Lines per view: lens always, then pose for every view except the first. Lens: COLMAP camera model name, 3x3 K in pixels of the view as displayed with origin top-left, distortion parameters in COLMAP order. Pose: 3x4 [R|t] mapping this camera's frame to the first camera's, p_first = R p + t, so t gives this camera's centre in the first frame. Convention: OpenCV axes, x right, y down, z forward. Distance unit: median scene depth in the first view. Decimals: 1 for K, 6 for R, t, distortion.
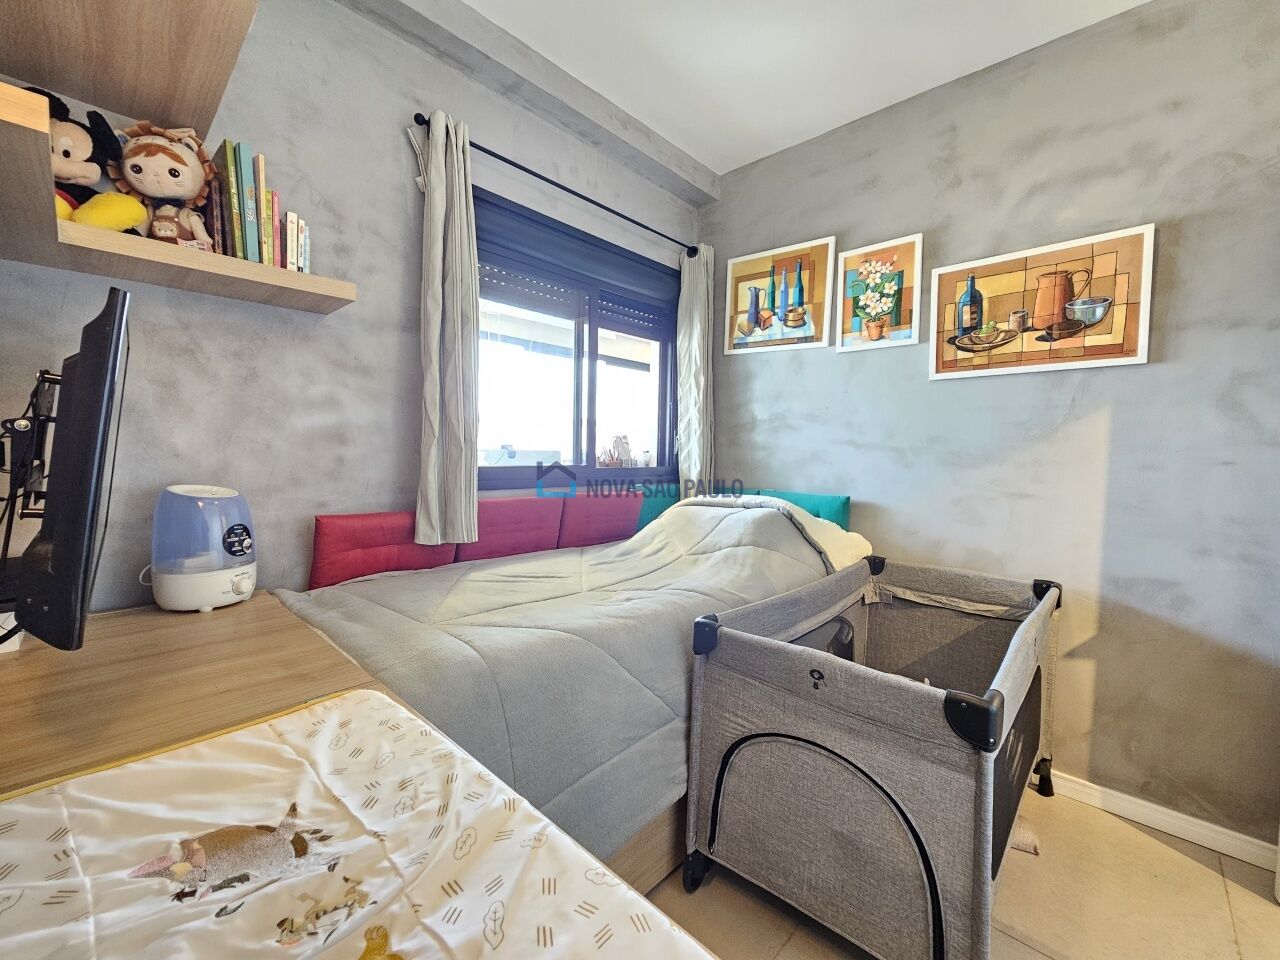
lens RADIAL K [[525.2, 0, 644.9], [0, 525.2, 479.7], [0, 0, 1]] dist [-0.003920, -0.000429]
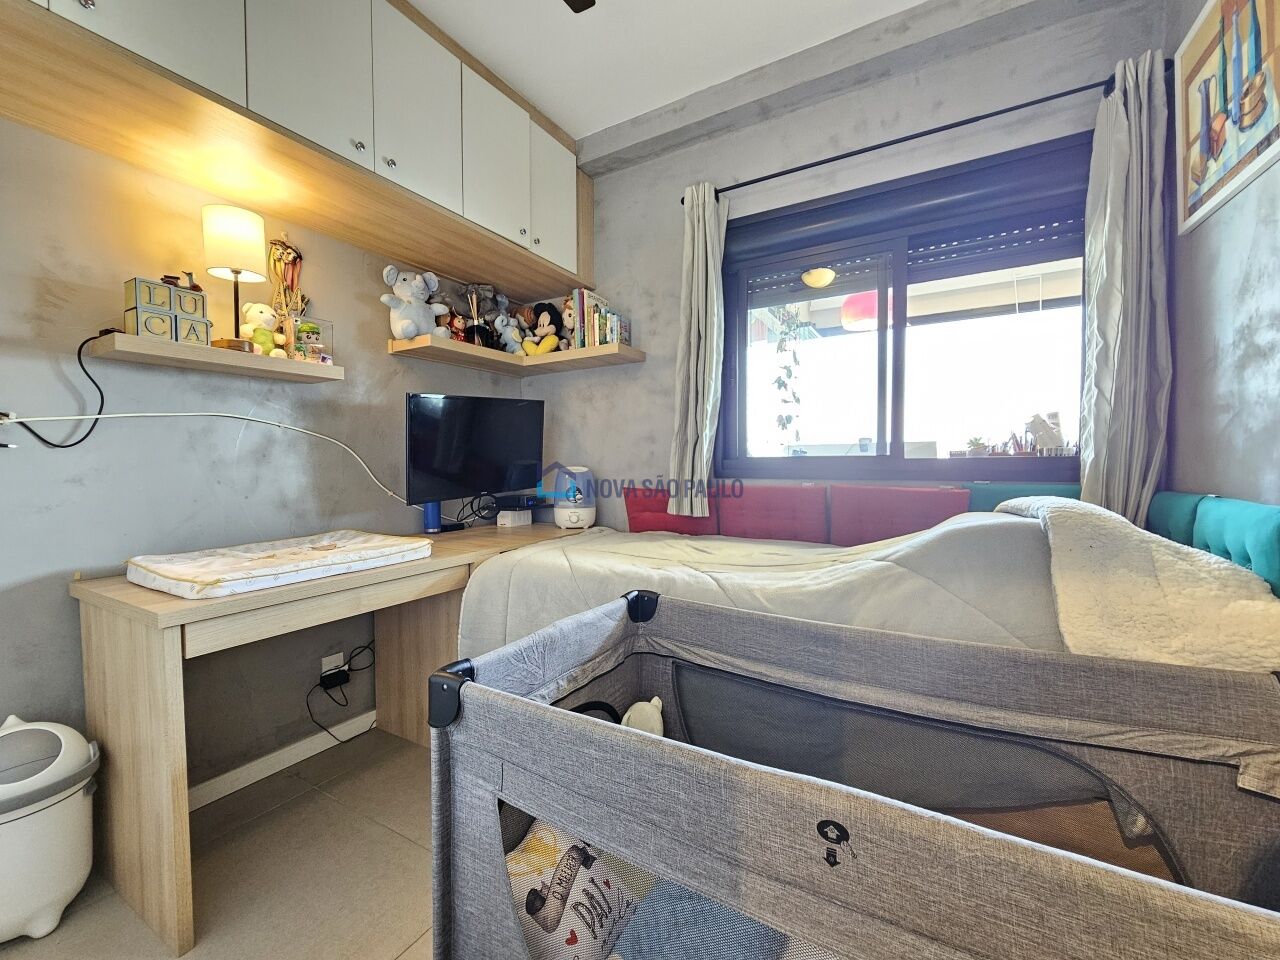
lens RADIAL K [[525.2, 0, 644.9], [0, 525.2, 479.7], [0, 0, 1]] dist [-0.003920, -0.000429]
pose [[0.225318, 0.009554, -0.974238, 0.620668], [-0.039476, 0.999220, 0.000669, 0.026638], [0.973485, 0.038308, 0.225519, 0.436953]]
